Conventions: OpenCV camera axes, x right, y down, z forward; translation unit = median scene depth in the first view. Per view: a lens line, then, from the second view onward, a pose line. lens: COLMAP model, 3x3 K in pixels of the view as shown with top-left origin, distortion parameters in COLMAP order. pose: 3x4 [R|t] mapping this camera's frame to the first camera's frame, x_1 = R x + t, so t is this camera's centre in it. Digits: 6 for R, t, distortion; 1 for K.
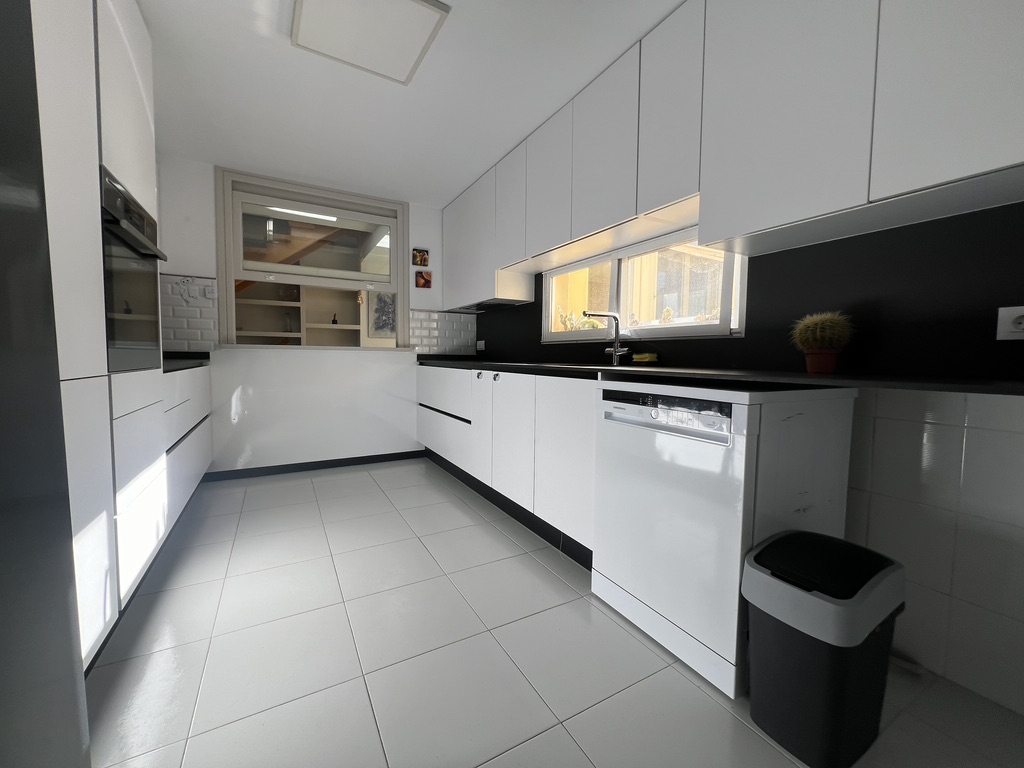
lens RADIAL K [[411.5, 0, 507.1], [0, 411.5, 380.4], [0, 0, 1]] dist [-0.003794, 0.000300]
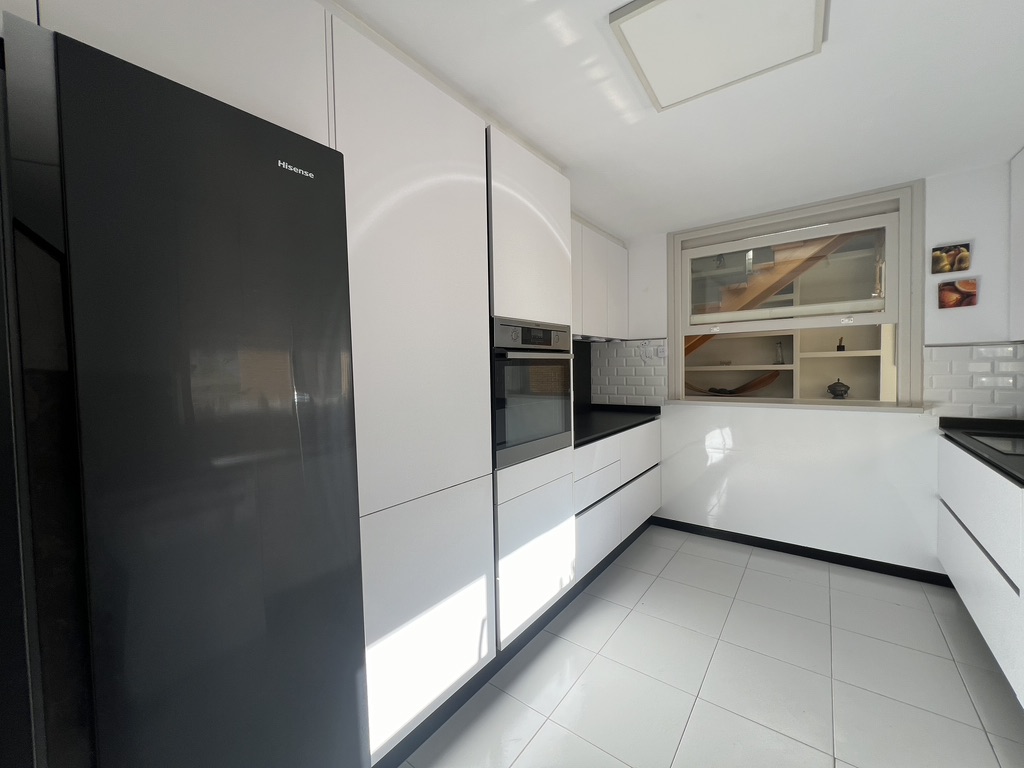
lens RADIAL K [[411.5, 0, 509.9], [0, 411.5, 382.8], [0, 0, 1]] dist [-0.003794, 0.000300]
pose [[0.394901, 0.014106, -0.918615, 0.095630], [-0.025118, 0.999674, 0.004553, -0.107372], [0.918380, 0.021276, 0.395127, 0.175458]]
